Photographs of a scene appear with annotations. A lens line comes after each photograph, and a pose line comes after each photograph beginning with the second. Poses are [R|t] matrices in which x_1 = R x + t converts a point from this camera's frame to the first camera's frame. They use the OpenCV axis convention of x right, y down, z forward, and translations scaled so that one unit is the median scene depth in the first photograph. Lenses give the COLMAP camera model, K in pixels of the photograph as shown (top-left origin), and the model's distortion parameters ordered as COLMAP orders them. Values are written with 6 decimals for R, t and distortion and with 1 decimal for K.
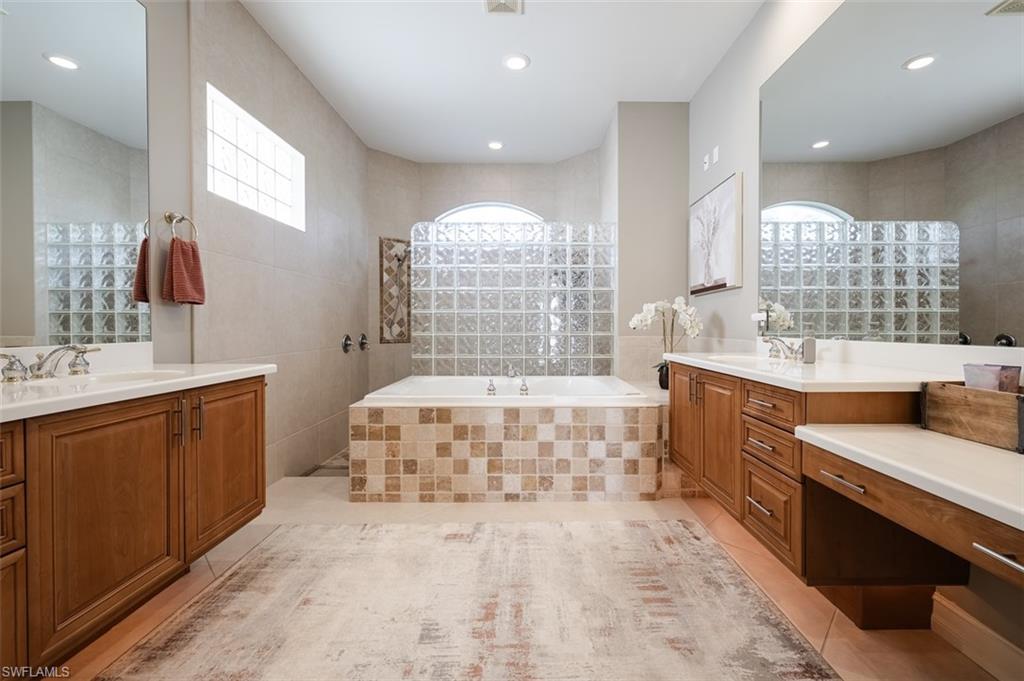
lens RADIAL K [[411.1, 0, 514.1], [0, 411.1, 329.6], [0, 0, 1]] dist [0.001536, 0.000260]
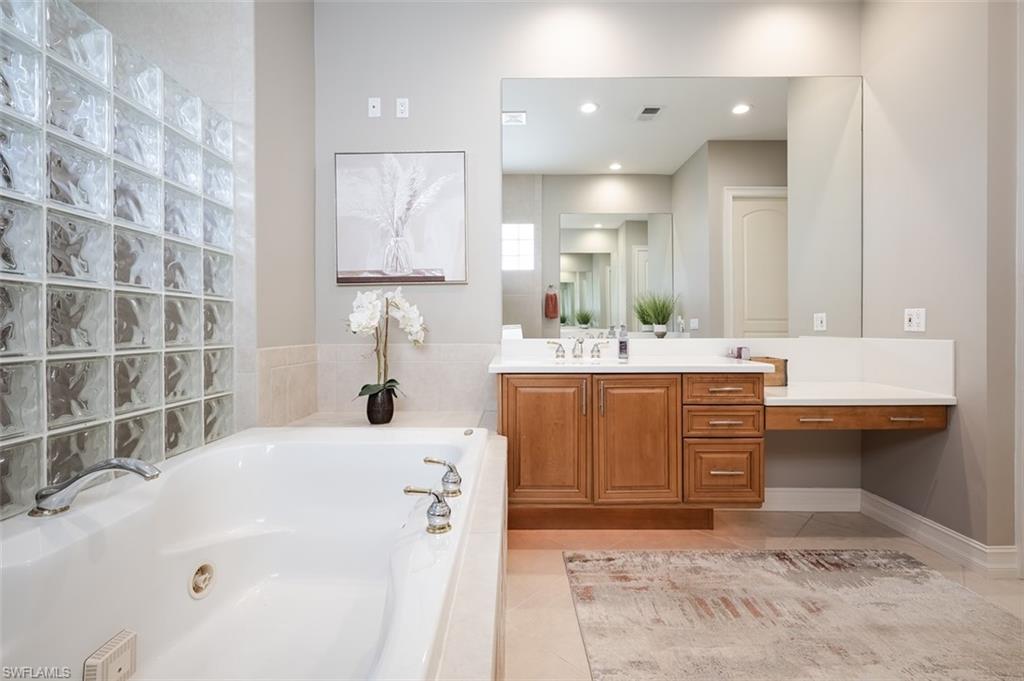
lens RADIAL K [[449.0, 0, 512.0], [0, 449.0, 340.5], [0, 0, 1]] dist [-0.001362, 0.000012]
pose [[-0.013561, -0.014894, 0.999797, -0.571480], [0.010942, 0.999827, 0.015043, 0.004626], [-0.999848, 0.011144, -0.013396, 1.296617]]
